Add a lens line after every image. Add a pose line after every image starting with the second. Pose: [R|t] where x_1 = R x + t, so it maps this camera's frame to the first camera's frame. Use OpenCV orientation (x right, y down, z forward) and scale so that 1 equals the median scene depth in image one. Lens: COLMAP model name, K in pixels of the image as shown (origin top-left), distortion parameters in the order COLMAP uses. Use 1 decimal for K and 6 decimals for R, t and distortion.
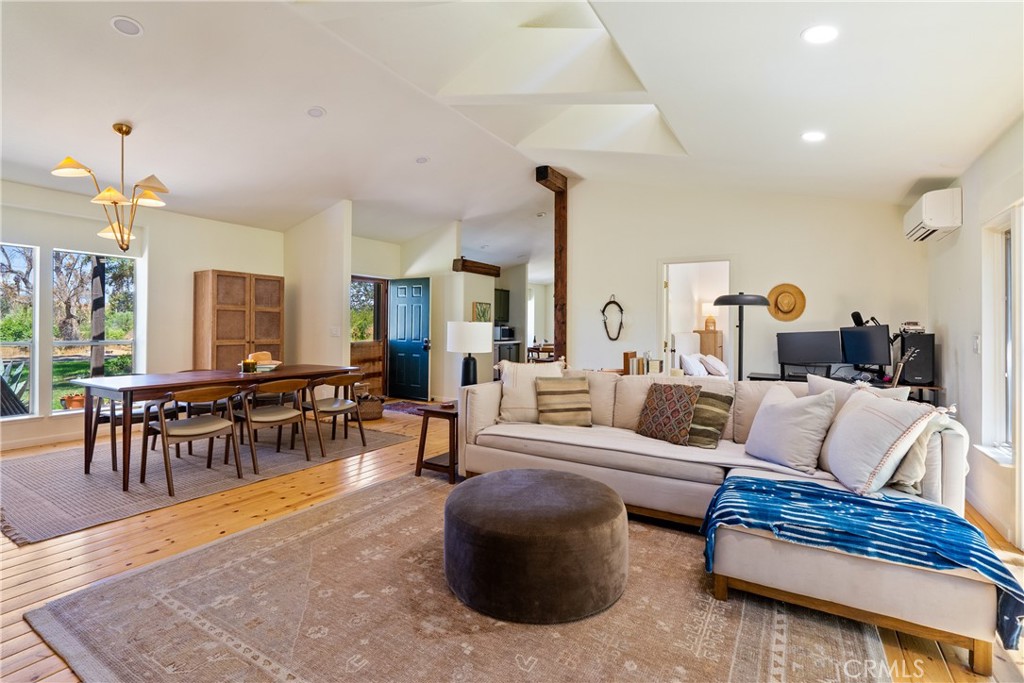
lens RADIAL K [[467.8, 0, 512.1], [0, 467.8, 328.7], [0, 0, 1]] dist [0.000640, 0.000147]
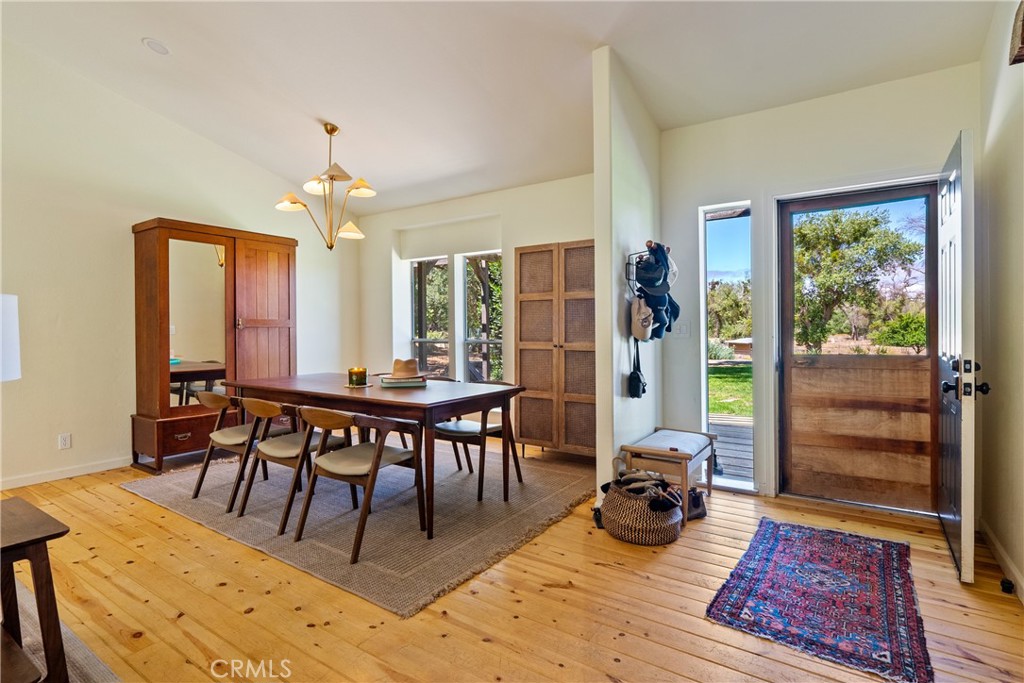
lens RADIAL K [[518.1, 0, 512.0], [0, 518.1, 341.5], [0, 0, 1]] dist [-0.000001, 0.000018]
pose [[-0.052356, 0.026001, -0.998290, 0.259322], [0.008611, 0.999636, 0.025584, 0.003459], [0.998591, -0.007257, -0.052561, 1.390691]]
